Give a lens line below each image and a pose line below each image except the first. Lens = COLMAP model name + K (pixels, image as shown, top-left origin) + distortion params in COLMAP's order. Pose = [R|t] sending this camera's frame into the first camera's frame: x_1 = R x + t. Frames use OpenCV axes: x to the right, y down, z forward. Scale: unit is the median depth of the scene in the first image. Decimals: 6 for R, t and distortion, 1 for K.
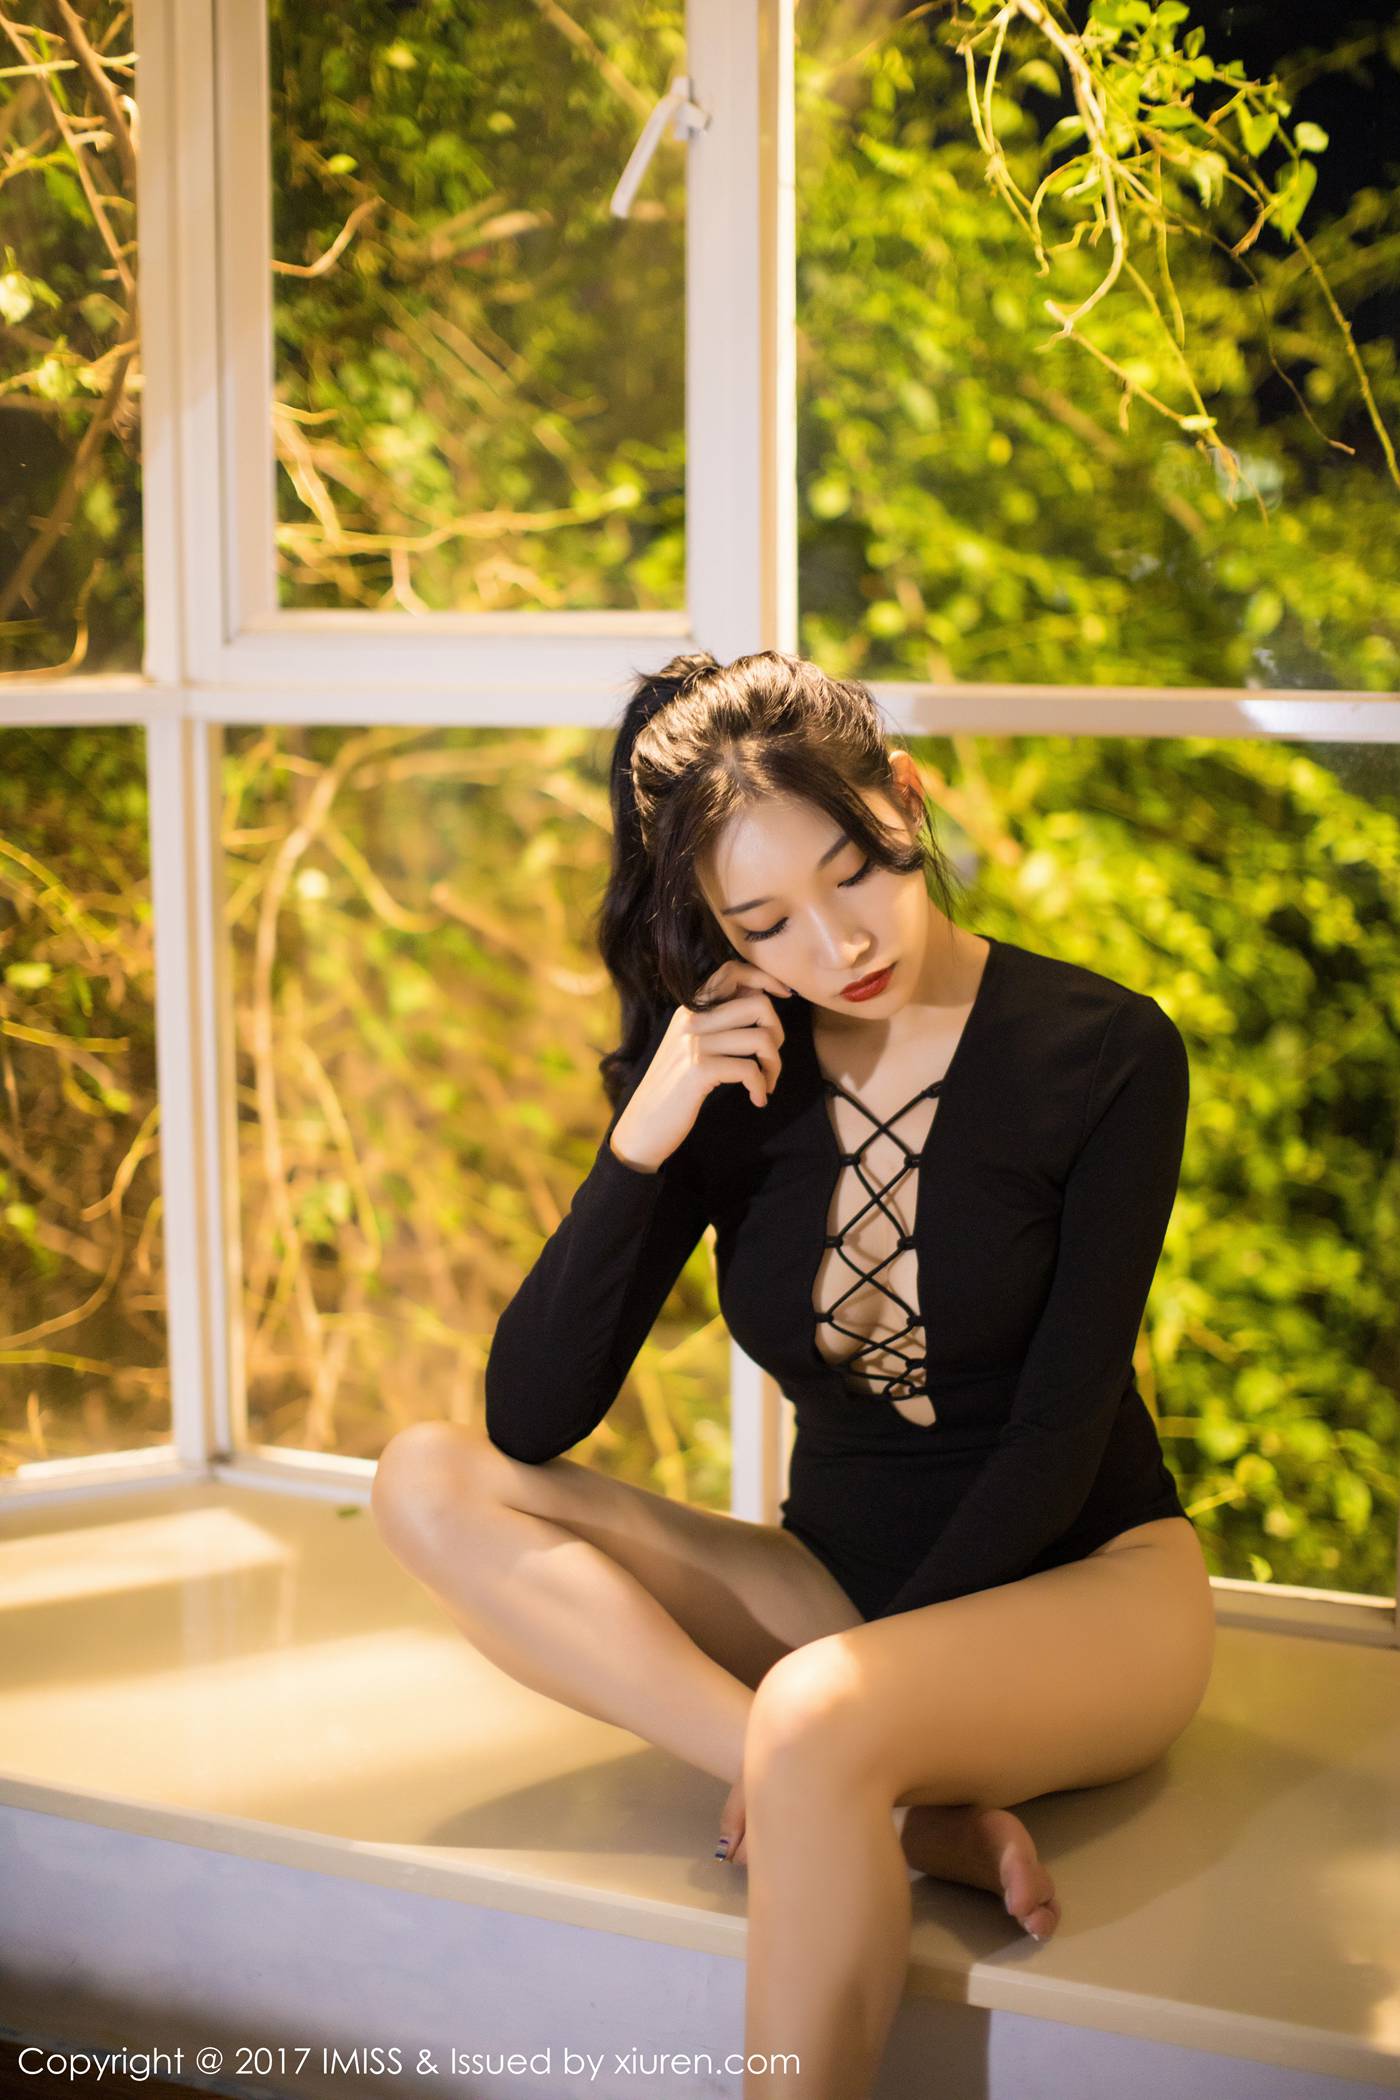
lens RADIAL K [[3023.1, 0, 714.6], [0, 3023.1, 1049.3], [0, 0, 1]] dist [-0.098867, 0.000000]
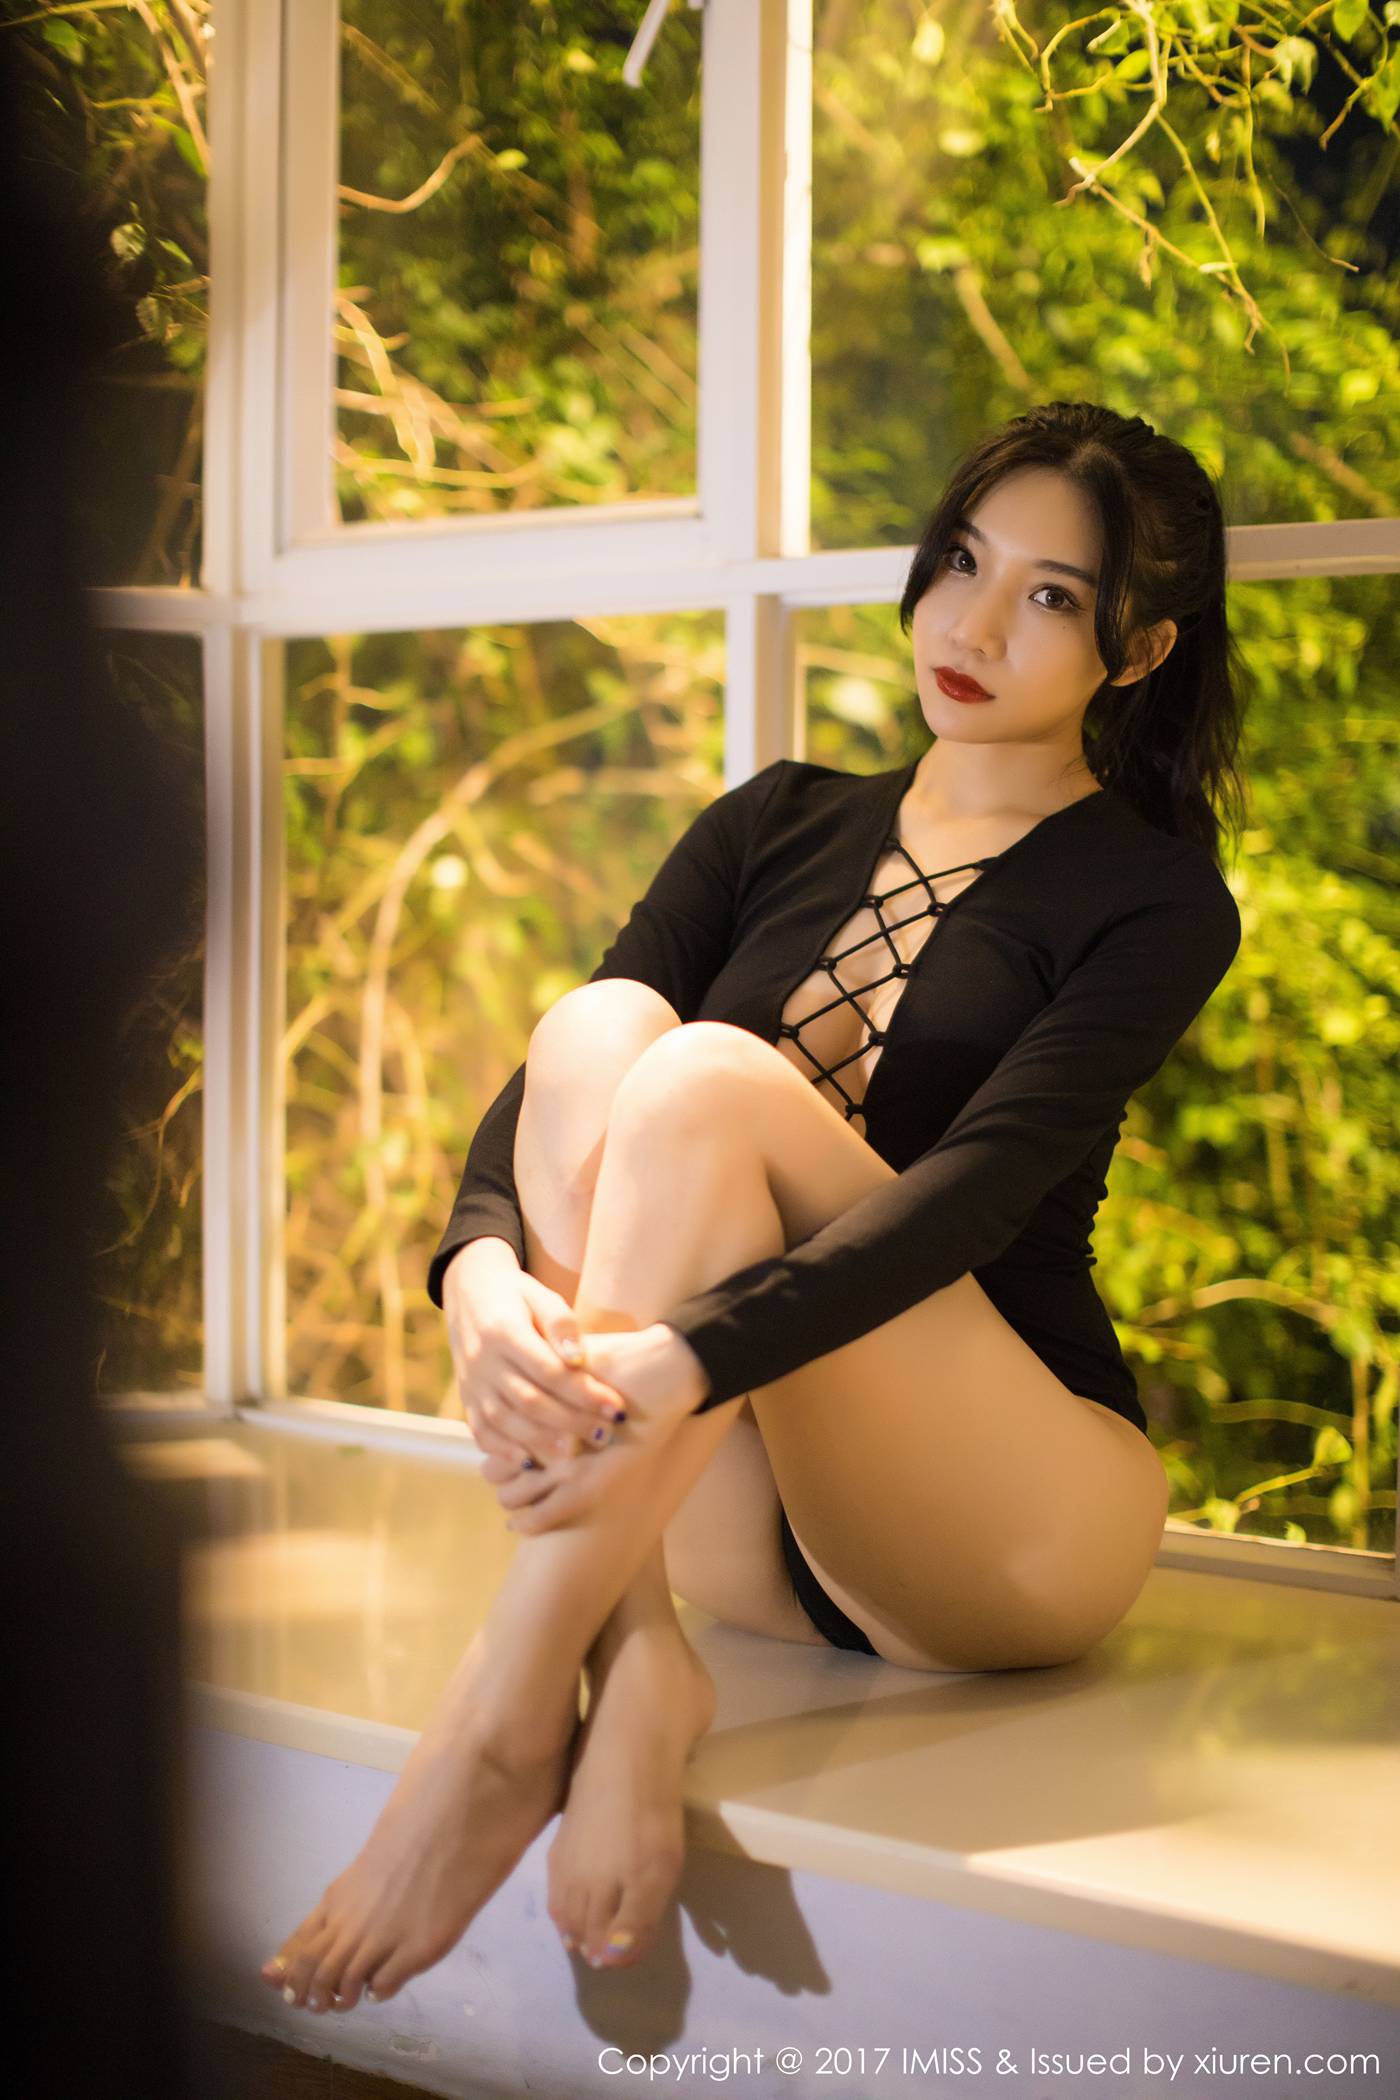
lens RADIAL K [[3023.1, 0, 710.6], [0, 3023.1, 1051.2], [0, 0, 1]] dist [-0.098867, 0.000000]
pose [[0.981079, 0.025486, -0.191923, 0.134596], [-0.045639, 0.993805, -0.101331, 0.095518], [0.188151, 0.108173, 0.976165, 0.061804]]
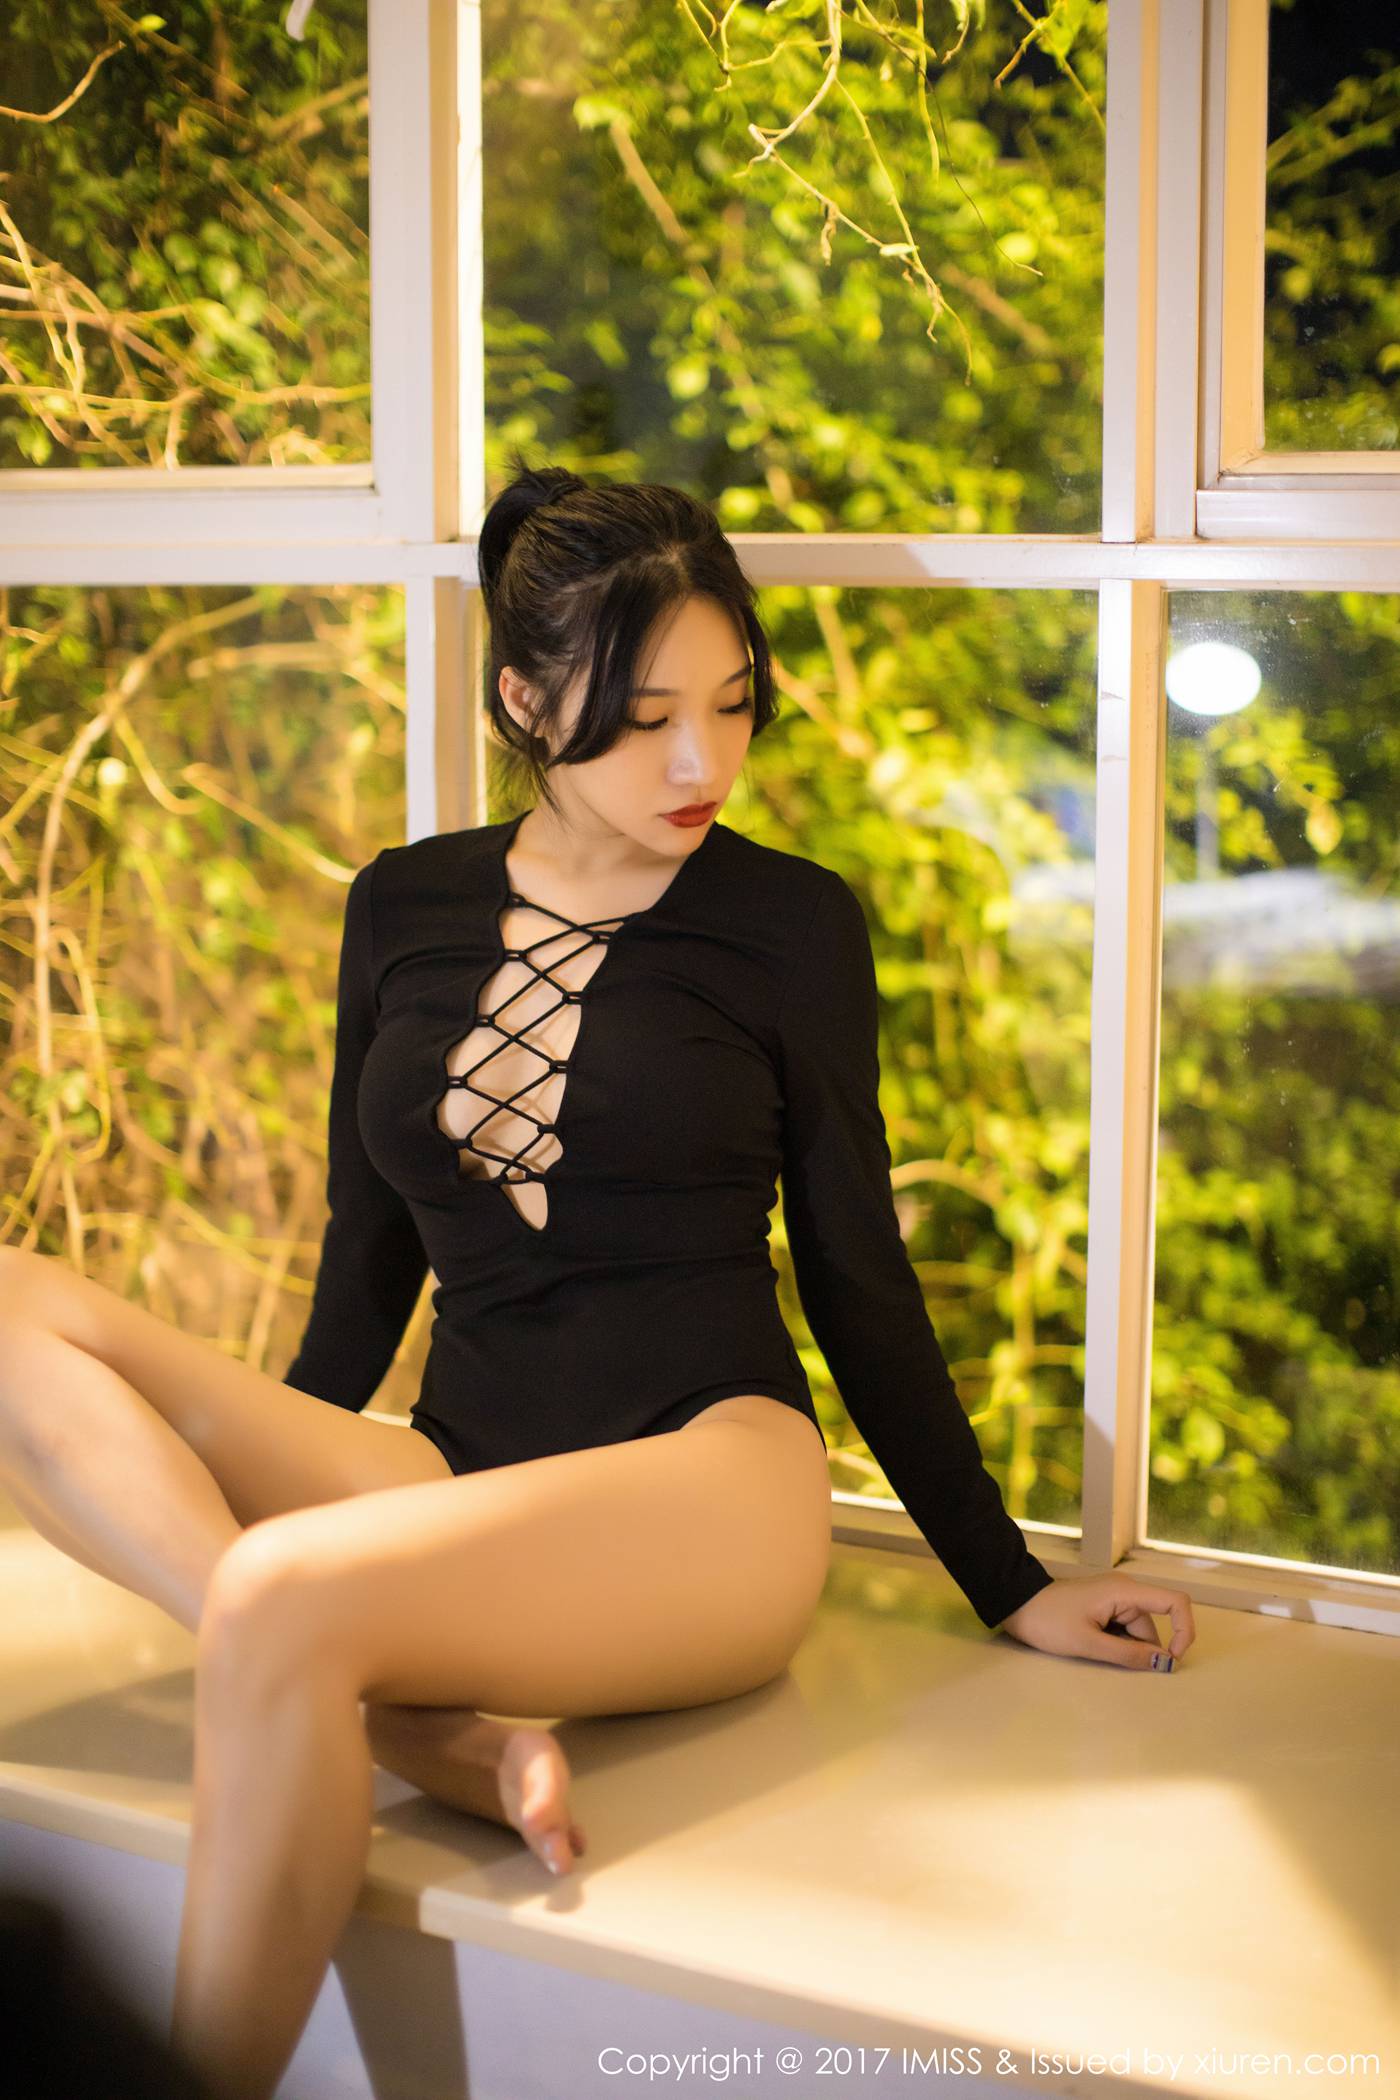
lens RADIAL K [[3023.1, 0, 681.2], [0, 3023.1, 1045.4], [0, 0, 1]] dist [-0.098867, 0.000000]
pose [[0.996976, 0.018129, -0.075572, 0.118280], [-0.017353, 0.999790, 0.010908, 0.019185], [0.075754, -0.009563, 0.997081, 0.048994]]
